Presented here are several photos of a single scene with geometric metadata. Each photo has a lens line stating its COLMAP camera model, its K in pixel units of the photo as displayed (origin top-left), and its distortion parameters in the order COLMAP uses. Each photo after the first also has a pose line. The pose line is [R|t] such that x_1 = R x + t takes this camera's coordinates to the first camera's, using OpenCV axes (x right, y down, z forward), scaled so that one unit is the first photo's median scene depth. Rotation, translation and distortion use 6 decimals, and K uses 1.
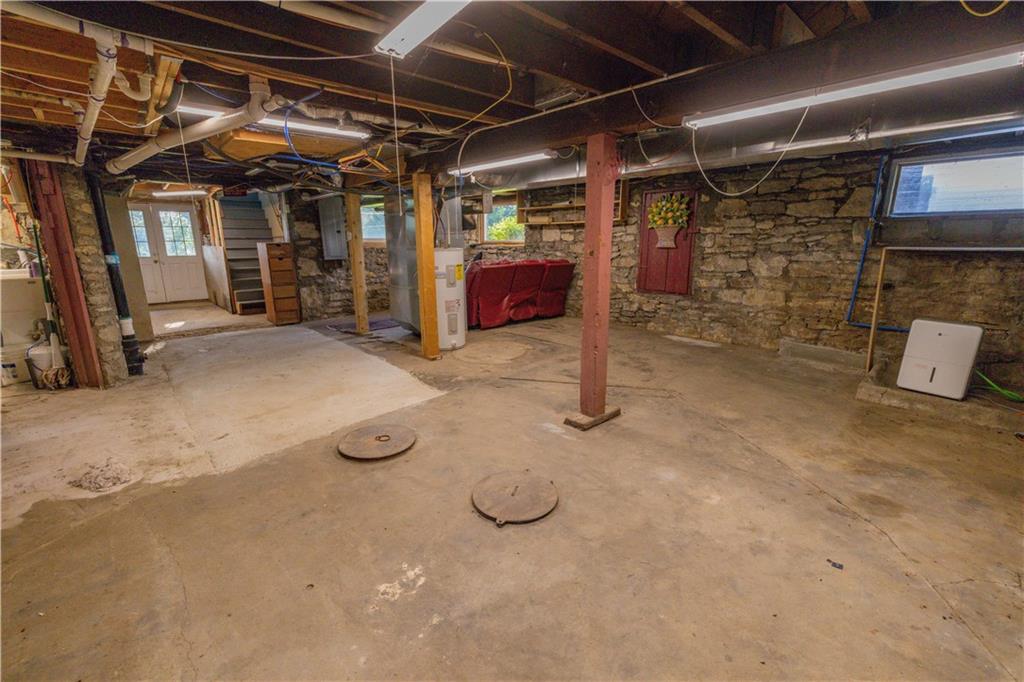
lens RADIAL K [[431.0, 0, 509.7], [0, 431.0, 340.0], [0, 0, 1]] dist [0.000699, -0.000574]
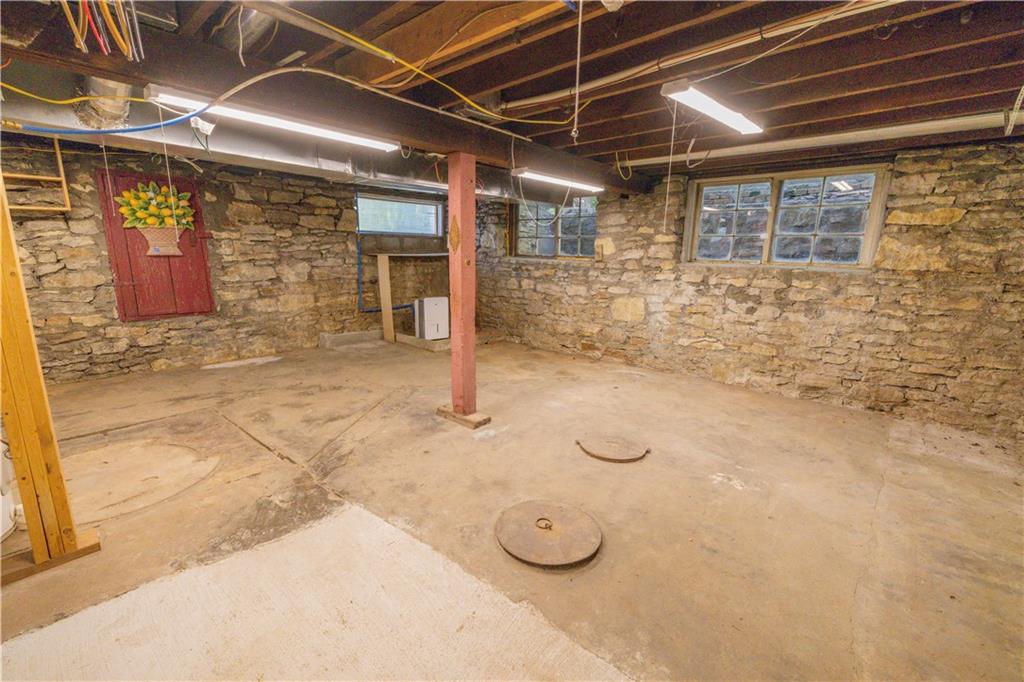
lens RADIAL K [[431.0, 0, 508.5], [0, 431.0, 340.1], [0, 0, 1]] dist [0.000699, -0.000574]
pose [[-0.085194, -0.201546, 0.975767, -0.543463], [0.208267, 0.954092, 0.215253, -0.137153], [-0.974355, 0.221559, -0.039307, 0.593535]]
